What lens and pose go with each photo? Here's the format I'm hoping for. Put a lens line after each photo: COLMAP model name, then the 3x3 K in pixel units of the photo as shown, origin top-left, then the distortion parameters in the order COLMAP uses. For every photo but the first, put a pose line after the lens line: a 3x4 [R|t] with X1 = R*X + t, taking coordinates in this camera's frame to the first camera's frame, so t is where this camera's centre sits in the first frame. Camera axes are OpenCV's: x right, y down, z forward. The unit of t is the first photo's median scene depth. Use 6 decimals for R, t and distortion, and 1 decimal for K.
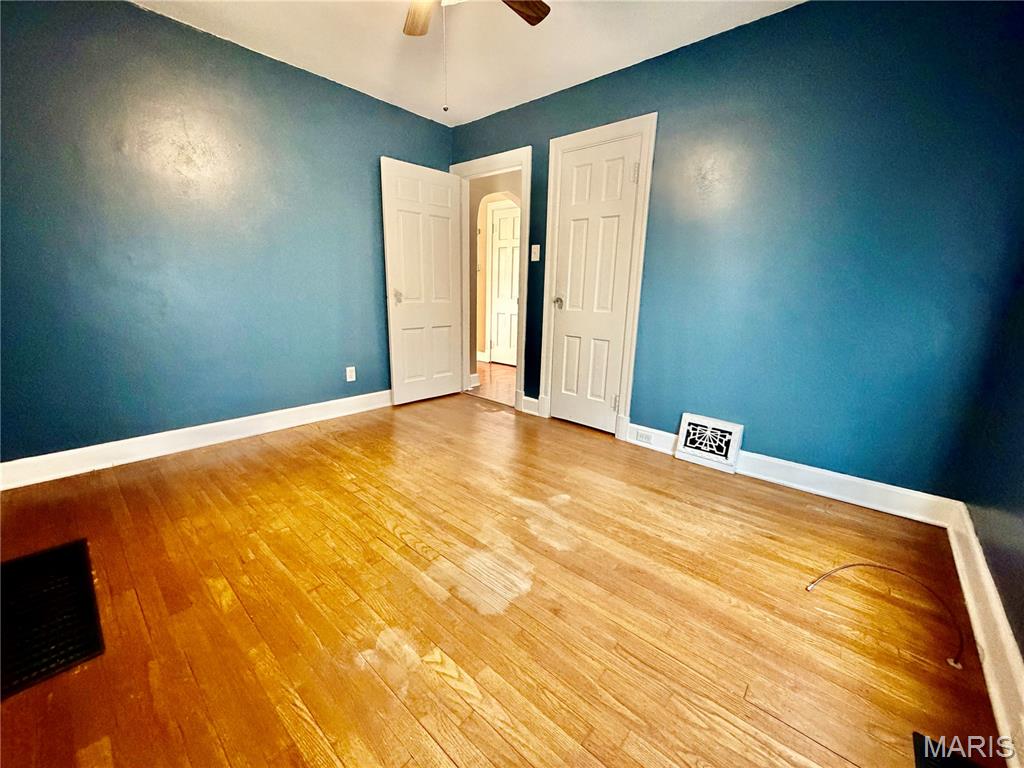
lens RADIAL K [[408.6, 0, 512.3], [0, 408.6, 389.4], [0, 0, 1]] dist [0.001529, 0.000046]
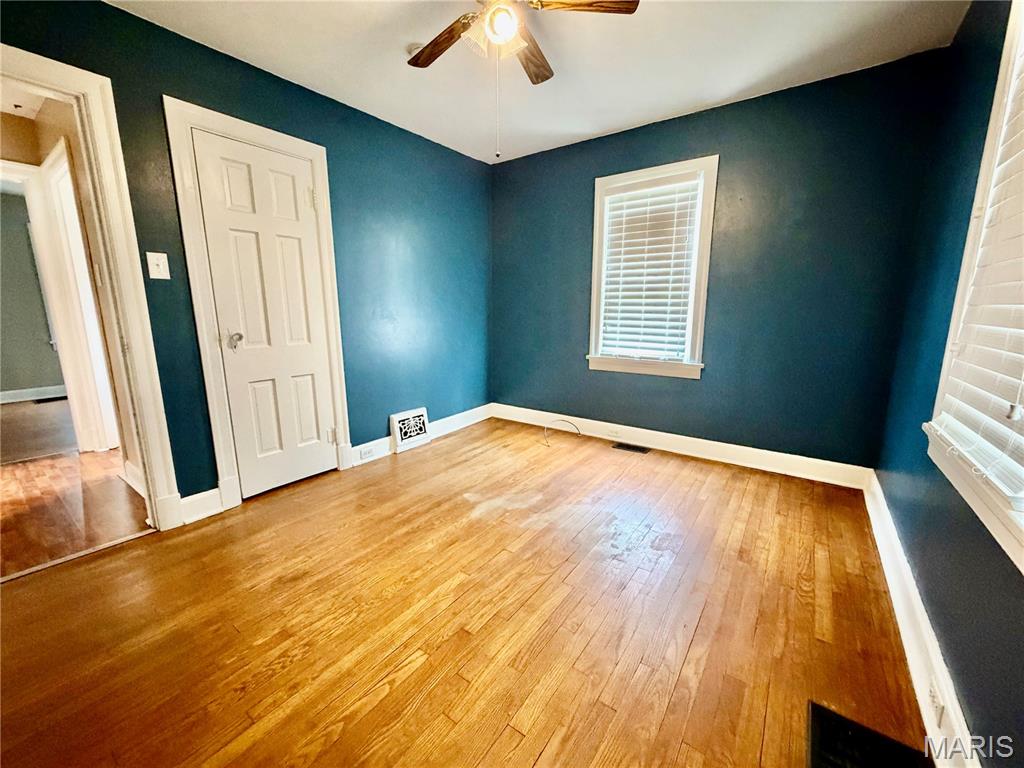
lens RADIAL K [[408.6, 0, 516.2], [0, 408.6, 386.7], [0, 0, 1]] dist [0.001529, 0.000046]
pose [[-0.111374, -0.211833, 0.970939, -0.832691], [0.240641, 0.942192, 0.233165, -0.232830], [-0.964203, 0.259617, -0.053960, 0.745466]]
